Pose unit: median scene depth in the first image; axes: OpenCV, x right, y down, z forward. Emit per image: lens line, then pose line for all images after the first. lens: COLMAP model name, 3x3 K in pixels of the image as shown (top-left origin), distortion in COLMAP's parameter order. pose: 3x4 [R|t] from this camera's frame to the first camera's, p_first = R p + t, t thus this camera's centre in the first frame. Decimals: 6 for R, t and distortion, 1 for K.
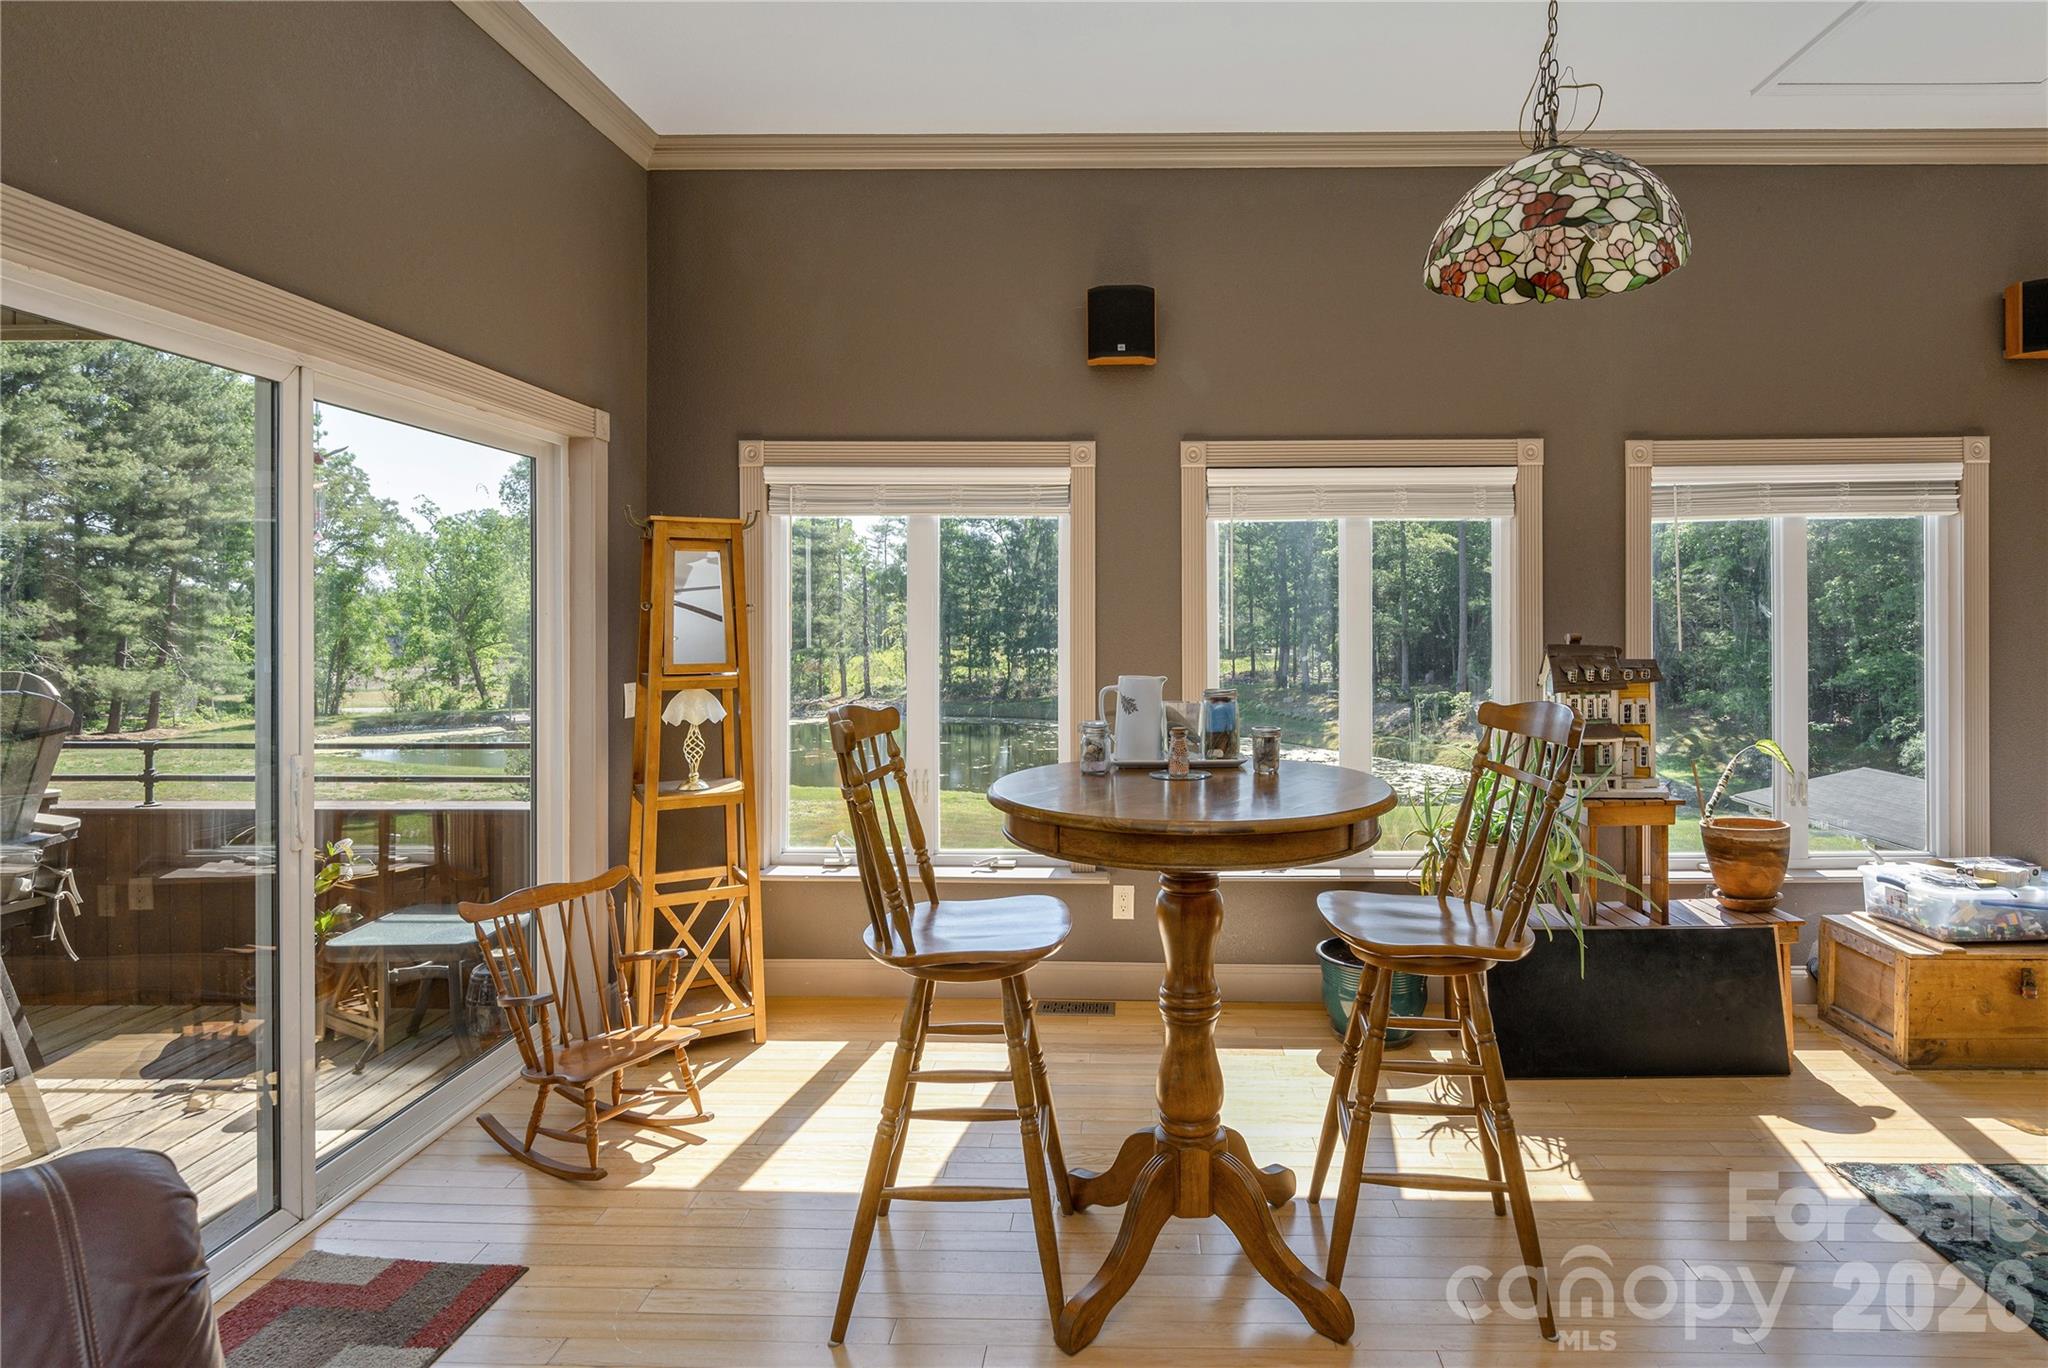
lens RADIAL K [[1195.1, 0, 1062.0], [0, 1195.1, 607.3], [0, 0, 1]] dist [-0.006851, -0.002639]
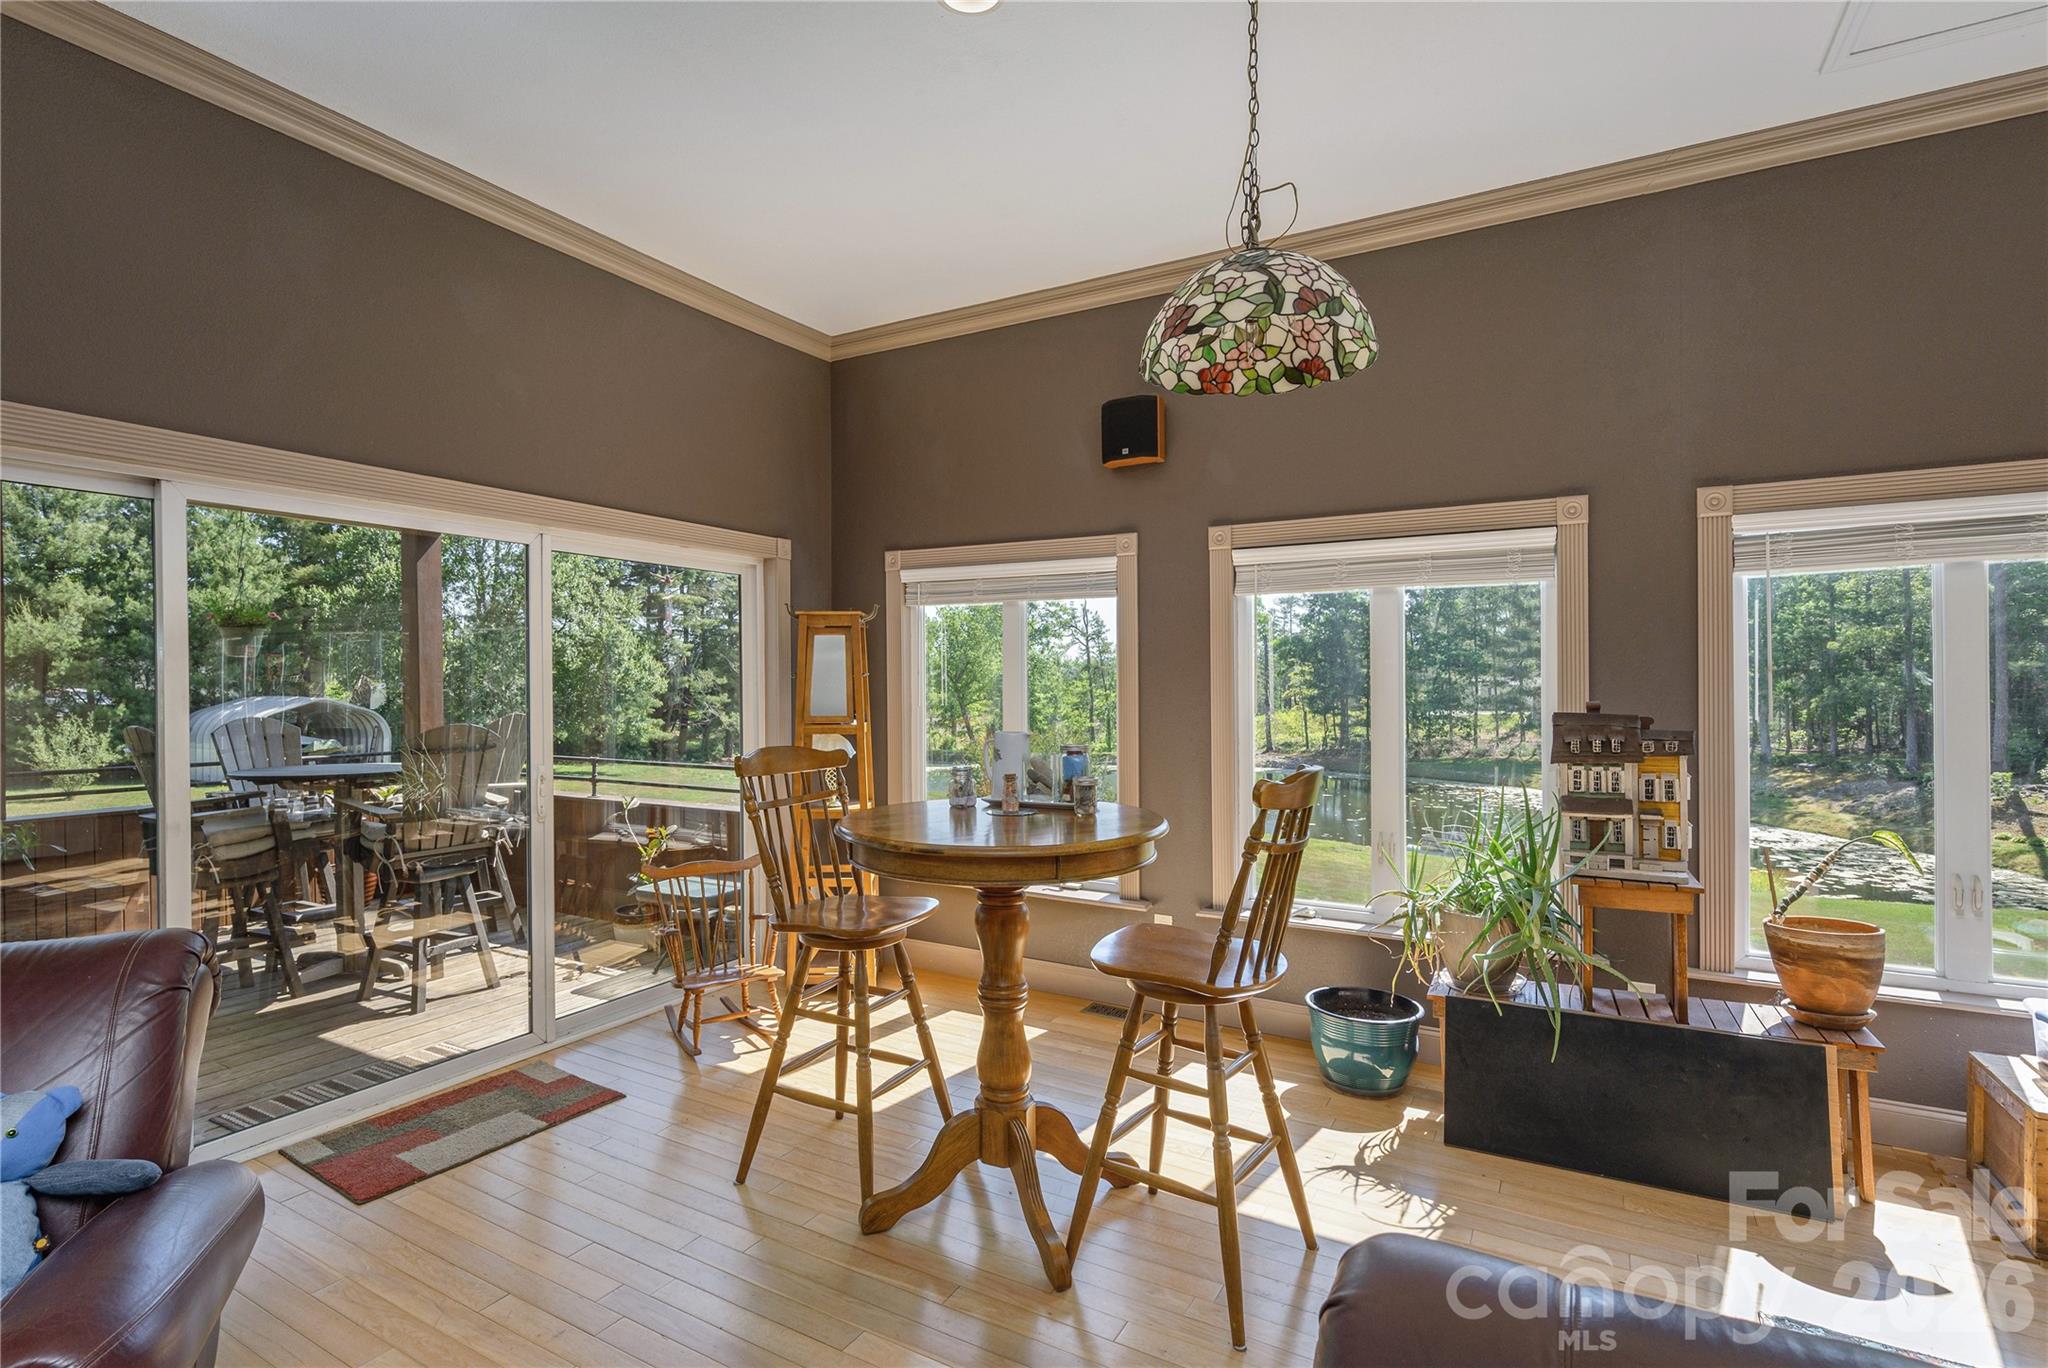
lens RADIAL K [[1023.1, 0, 881.0], [0, 1023.1, 674.6], [0, 0, 1]] dist [-0.017197, 0.001552]
pose [[0.844781, -0.002787, -0.535104, 0.359477], [0.004414, 0.999989, 0.001761, -0.003028], [0.535094, -0.003850, 0.844784, 0.022958]]
